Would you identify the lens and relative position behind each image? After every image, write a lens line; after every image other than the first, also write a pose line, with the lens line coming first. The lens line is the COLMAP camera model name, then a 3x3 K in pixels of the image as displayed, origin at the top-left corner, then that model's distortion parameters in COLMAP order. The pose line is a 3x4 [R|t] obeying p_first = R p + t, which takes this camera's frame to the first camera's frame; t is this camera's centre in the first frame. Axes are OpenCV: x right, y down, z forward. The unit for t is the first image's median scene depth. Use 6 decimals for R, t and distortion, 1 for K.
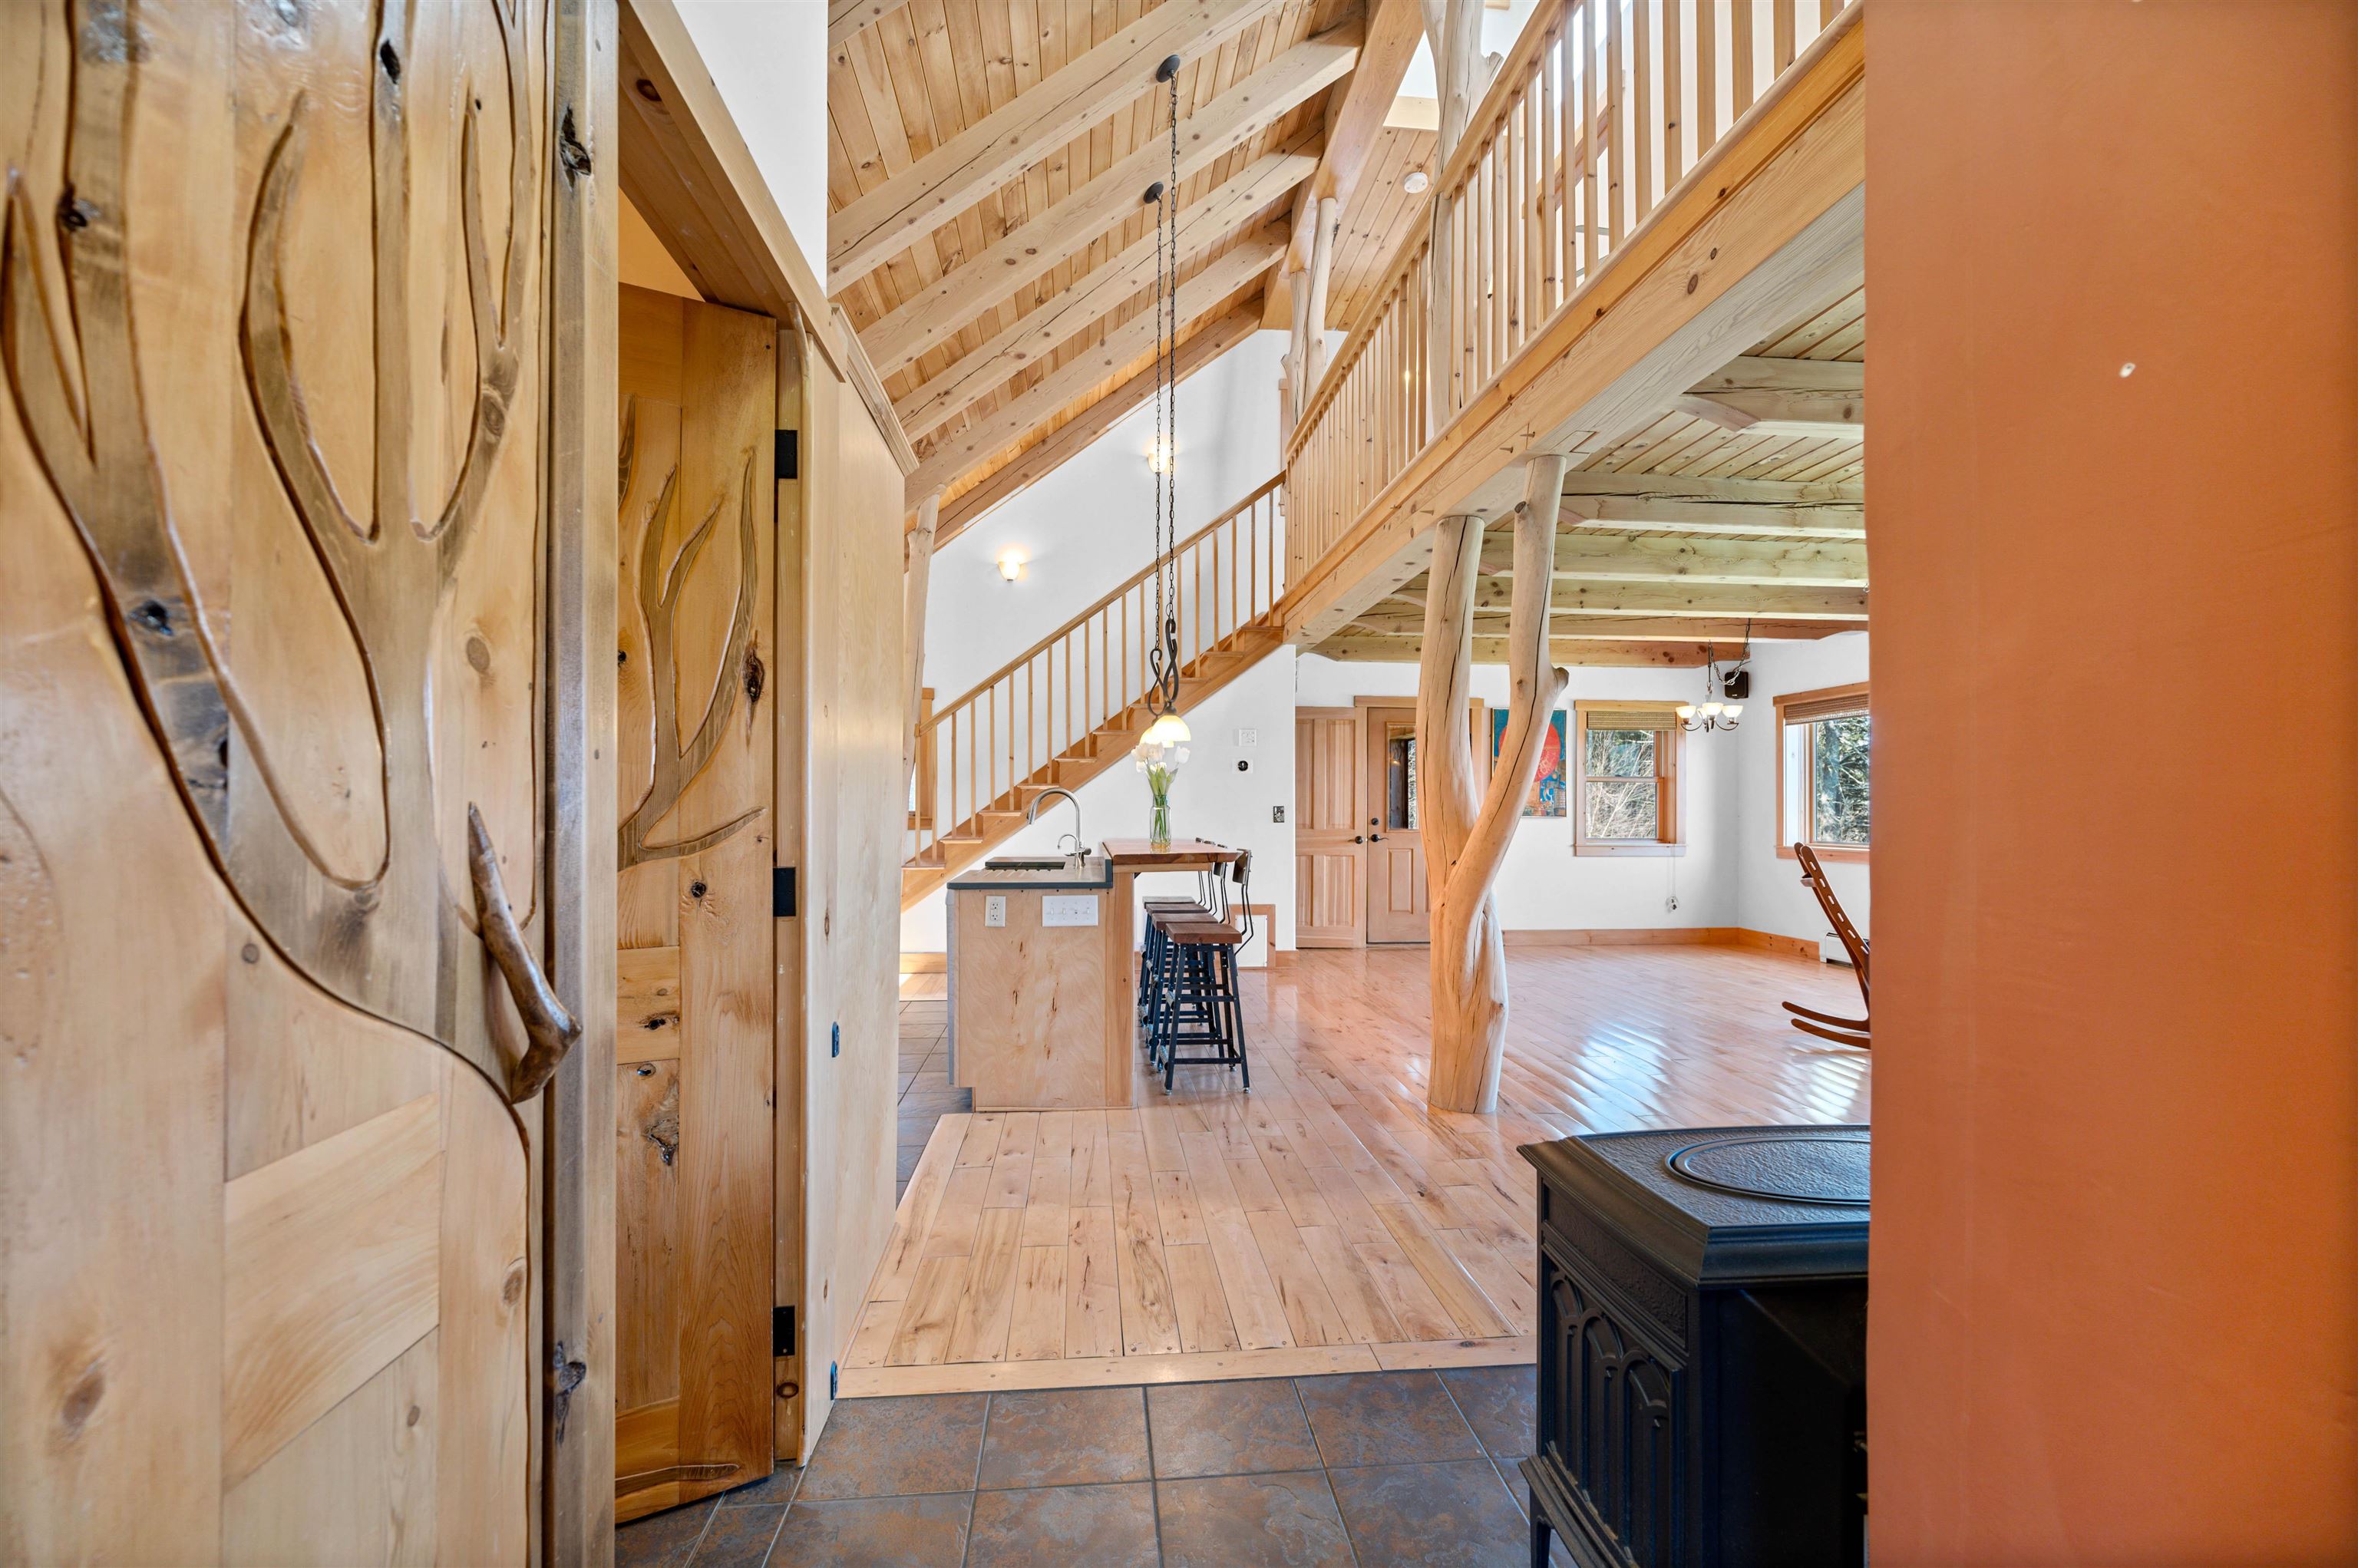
lens RADIAL K [[927.6, 0, 1162.7], [0, 927.6, 800.6], [0, 0, 1]] dist [-0.001130, 0.000020]
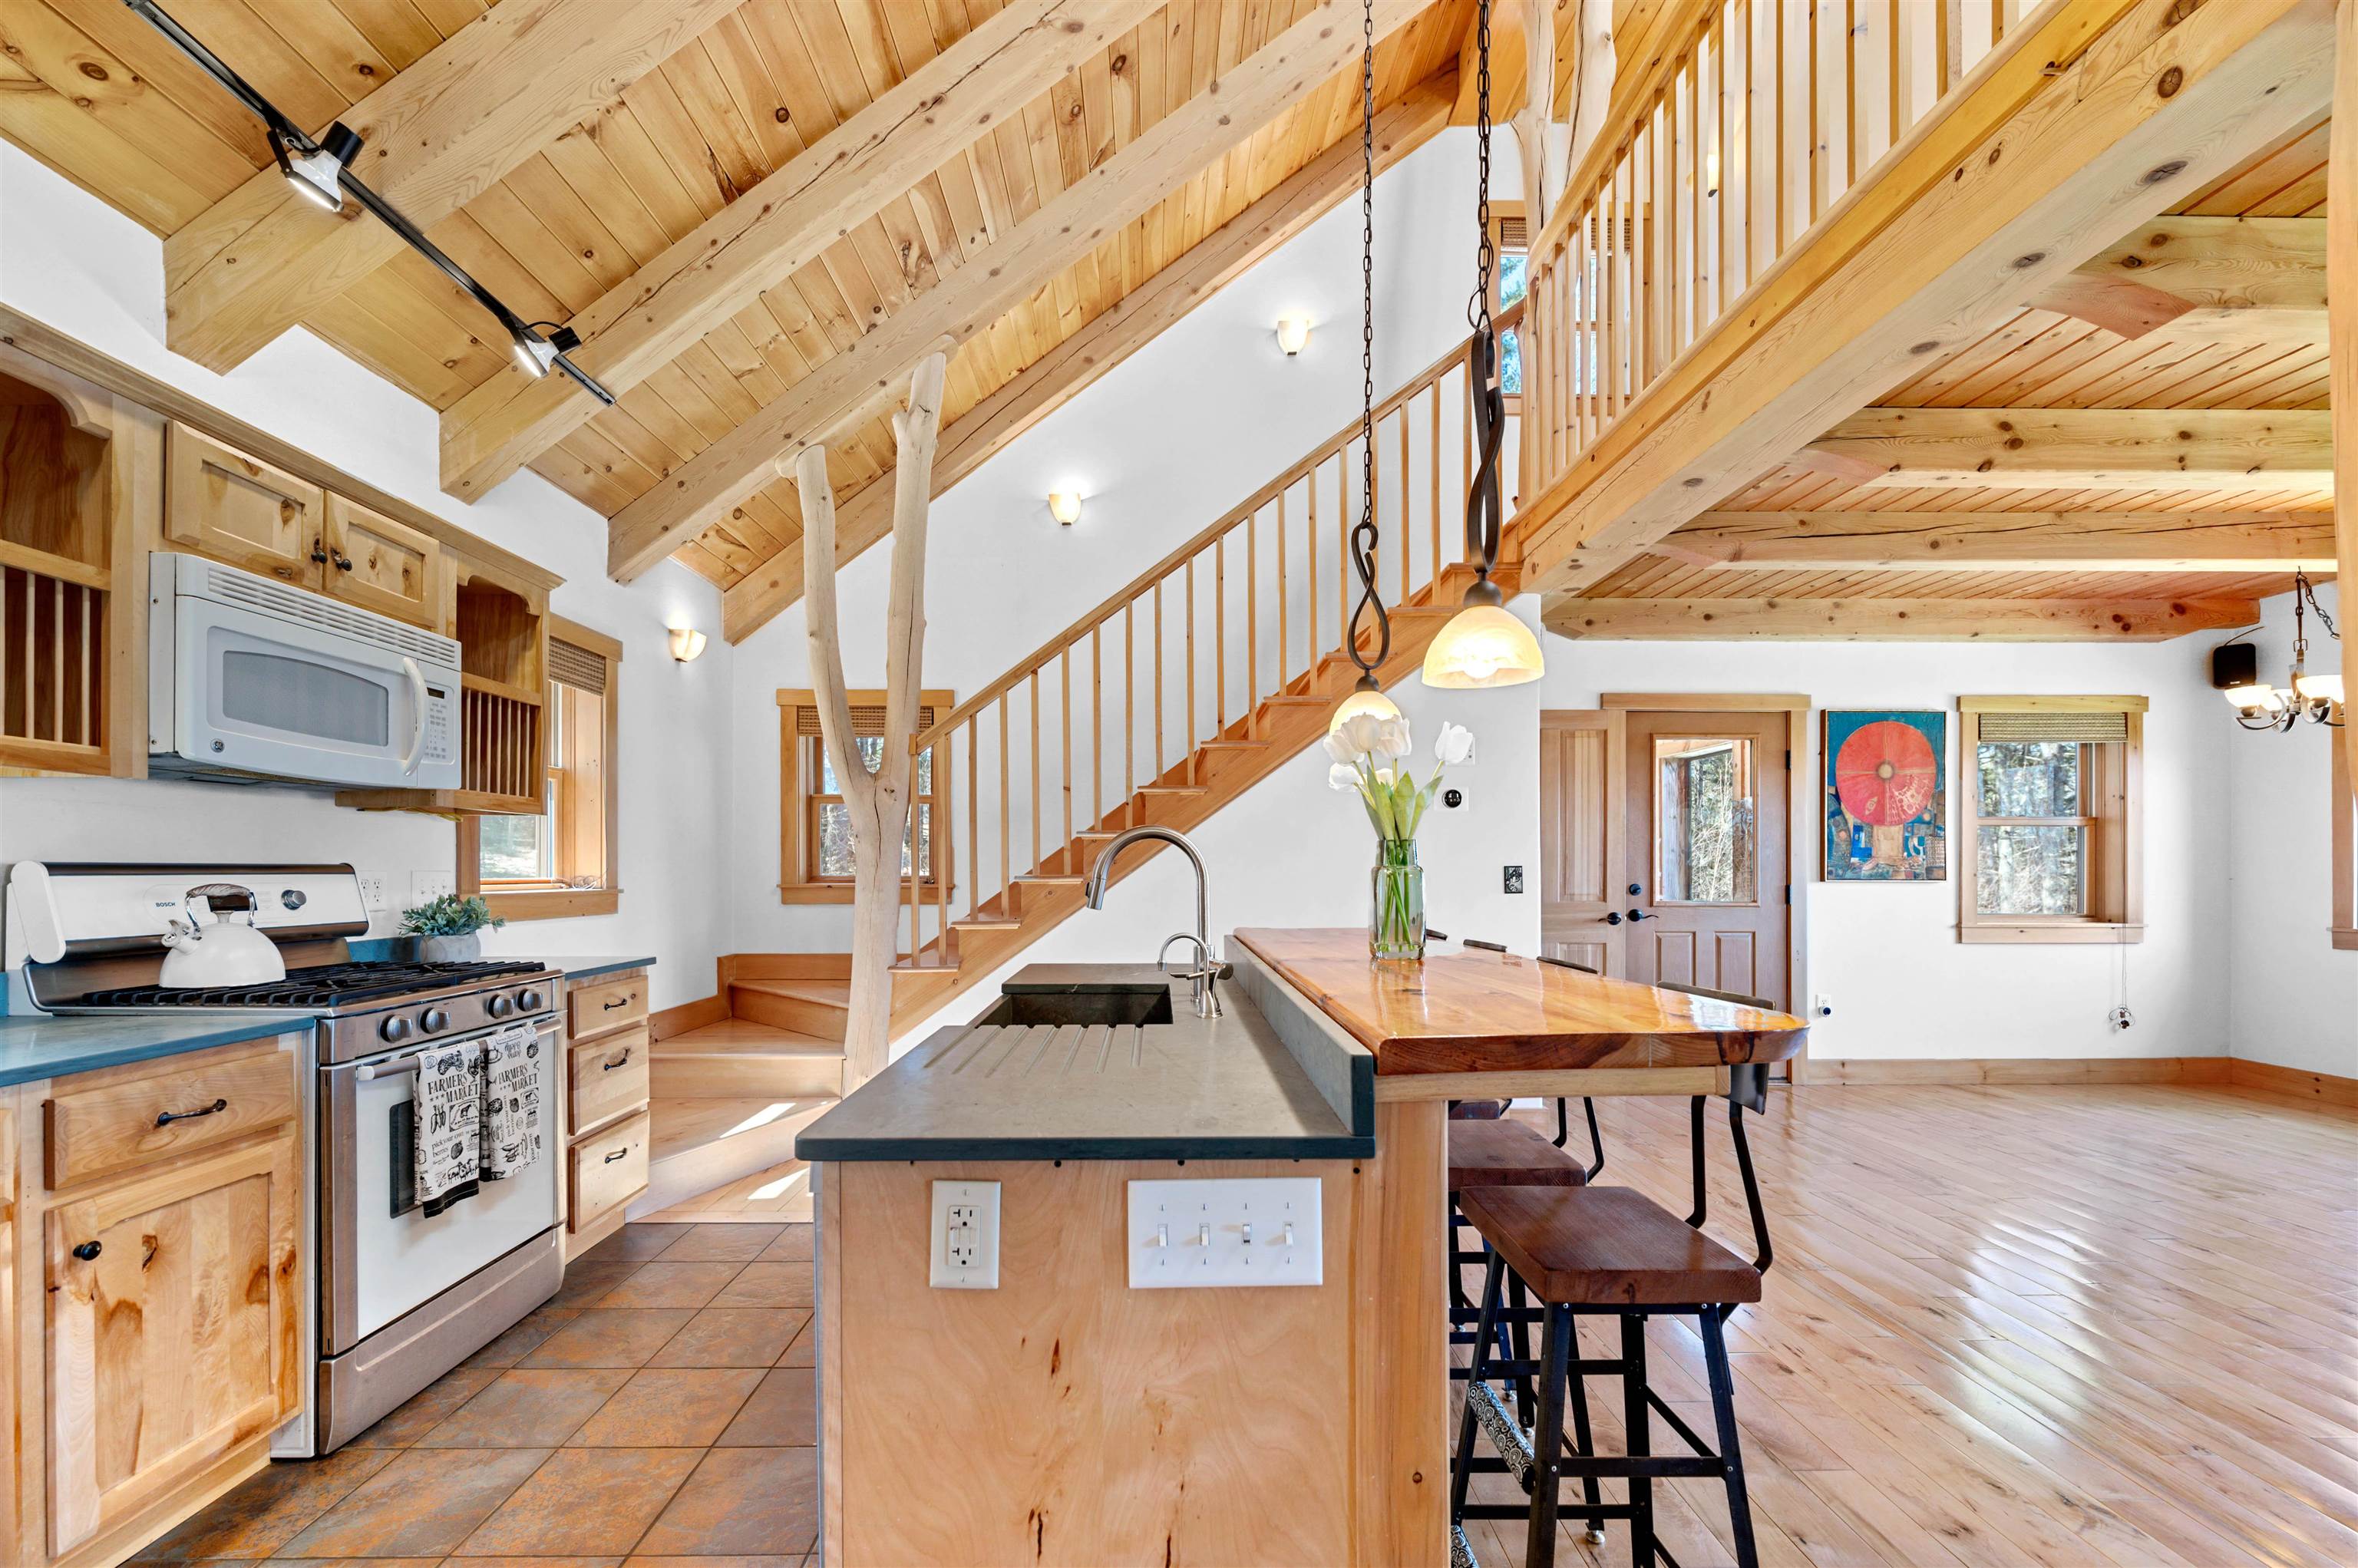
lens RADIAL K [[957.1, 0, 1168.4], [0, 957.1, 868.6], [0, 0, 1]] dist [-0.001705, 0.000478]
pose [[0.997326, -0.003976, -0.072974, -0.058138], [0.004516, 0.999964, 0.007234, 0.002572], [0.072943, -0.007544, 0.997308, 0.431121]]
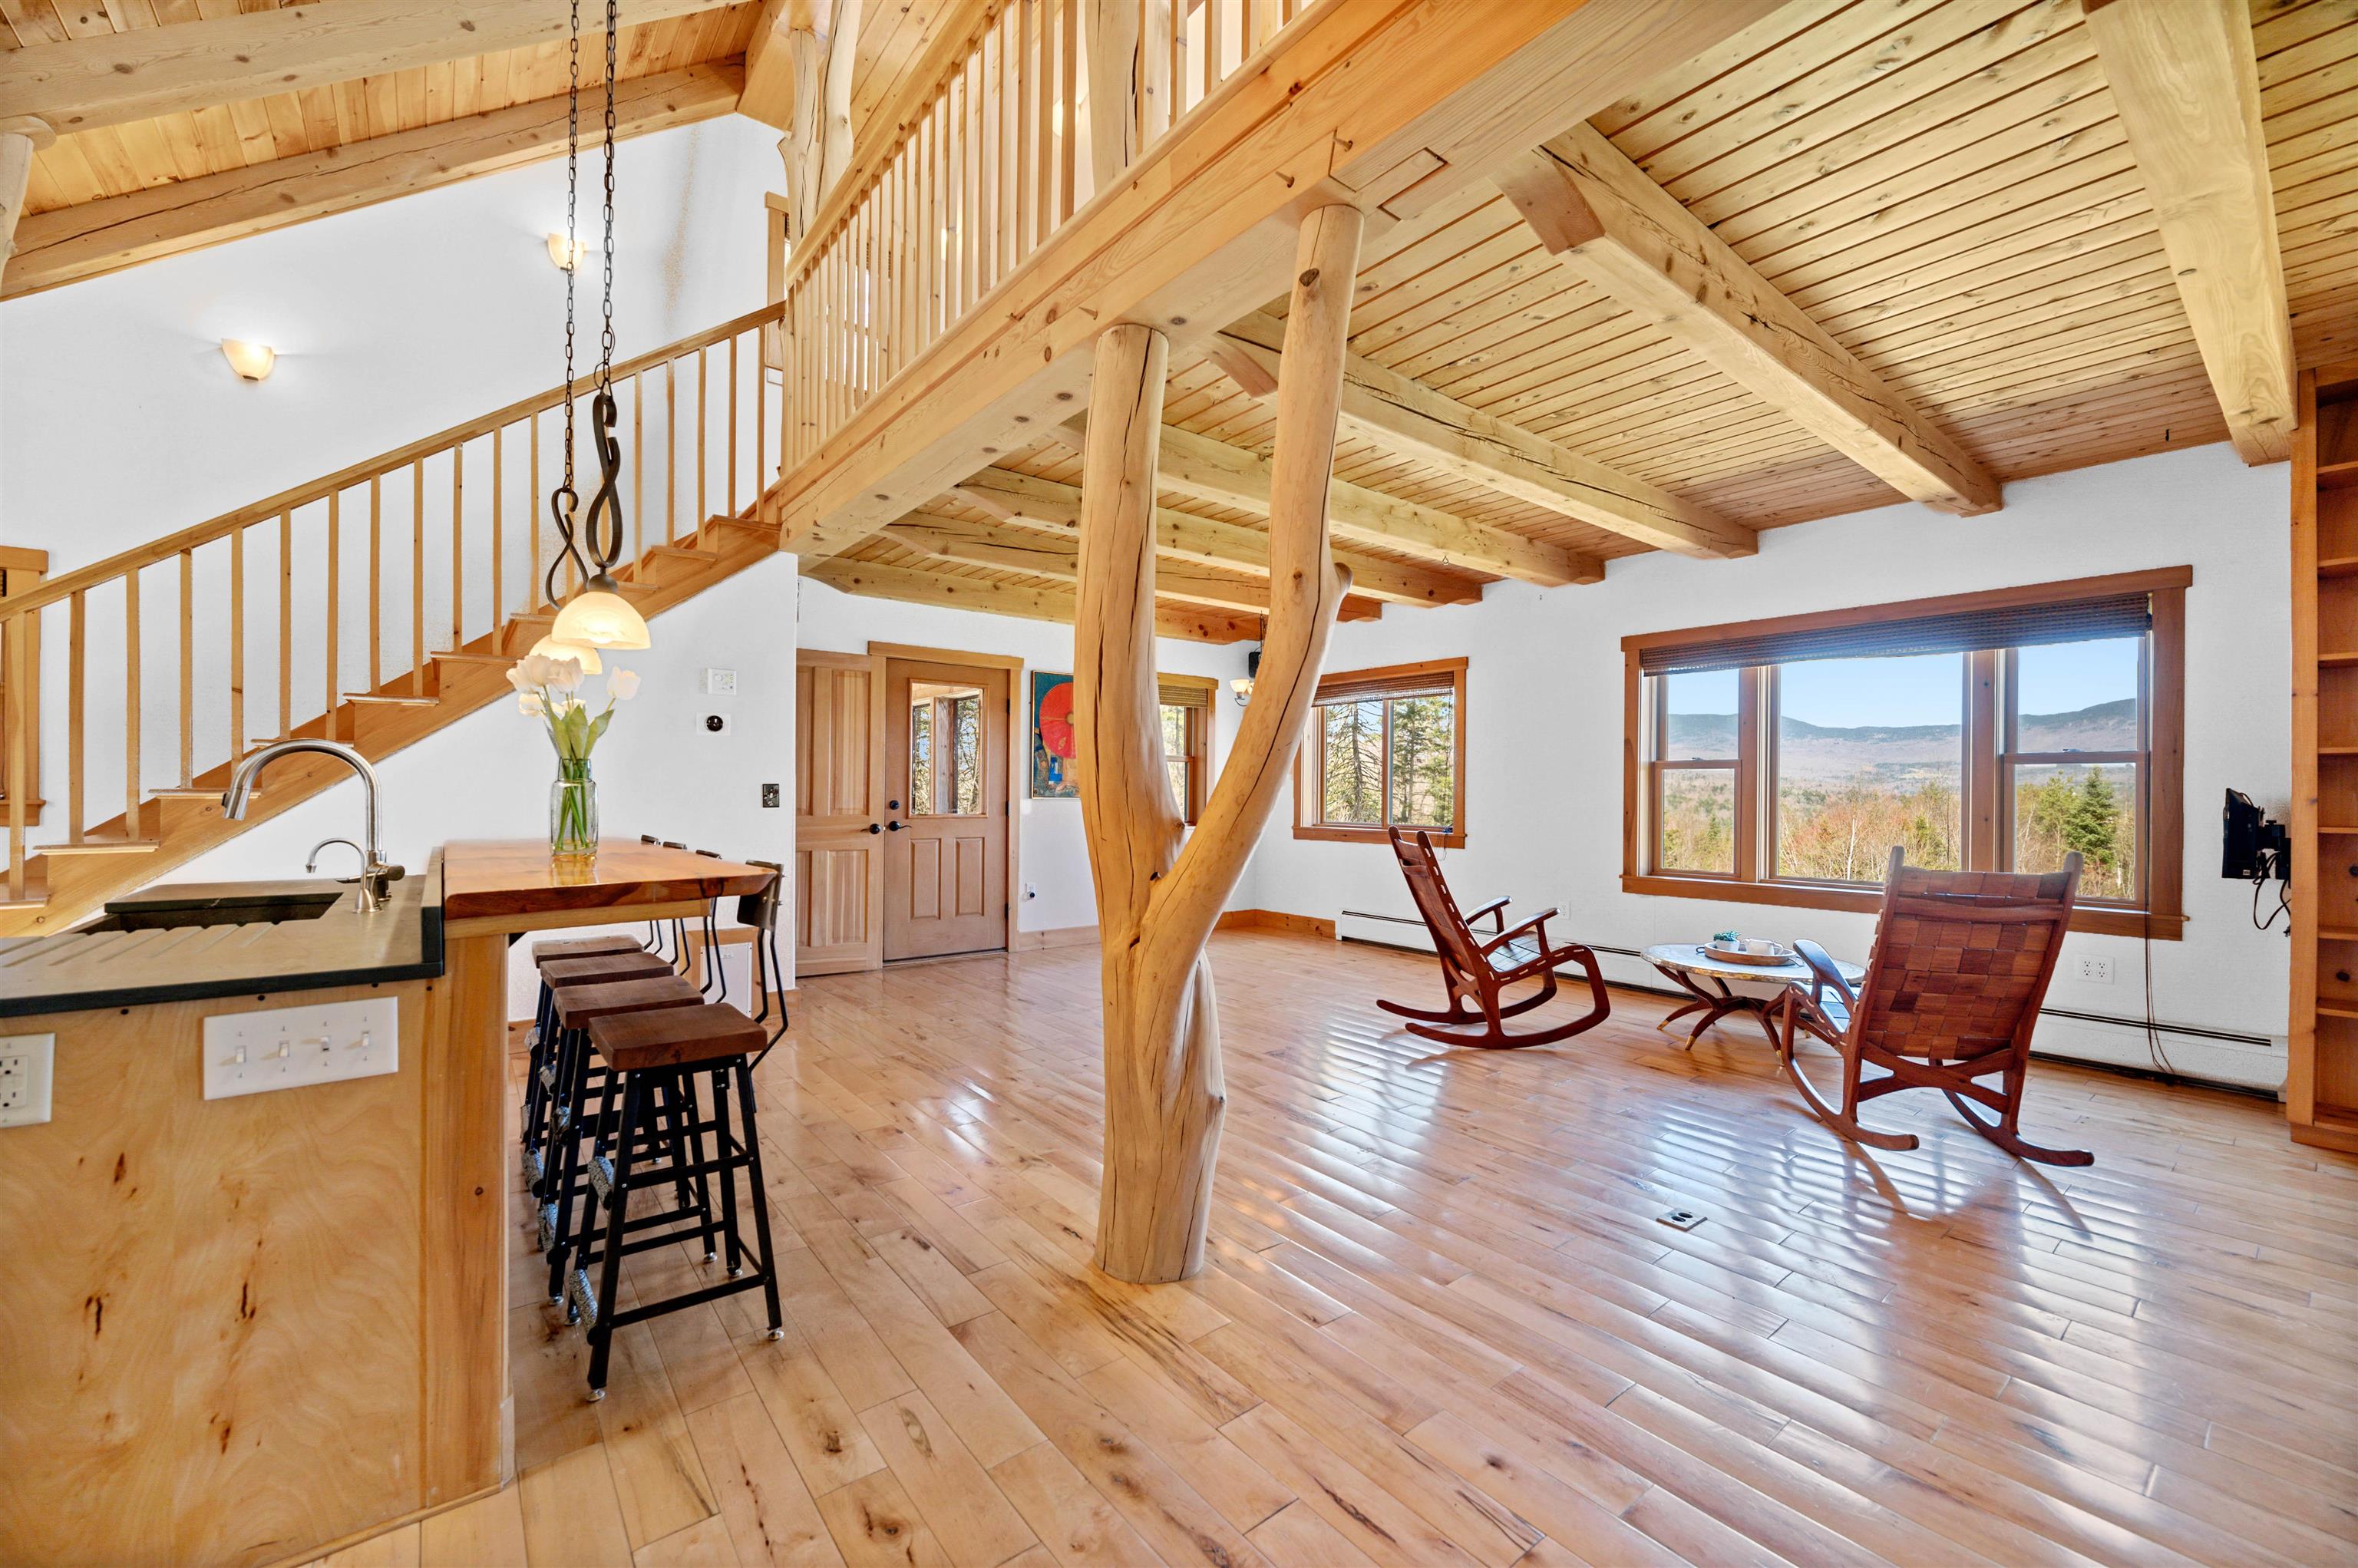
lens RADIAL K [[933.6, 0, 1170.7], [0, 933.6, 787.7], [0, 0, 1]] dist [-0.003780, 0.000690]
pose [[0.837543, 0.004834, 0.546349, -0.006253], [-0.008517, 0.999955, 0.004209, 0.003945], [-0.546304, -0.008178, 0.837547, 0.293127]]
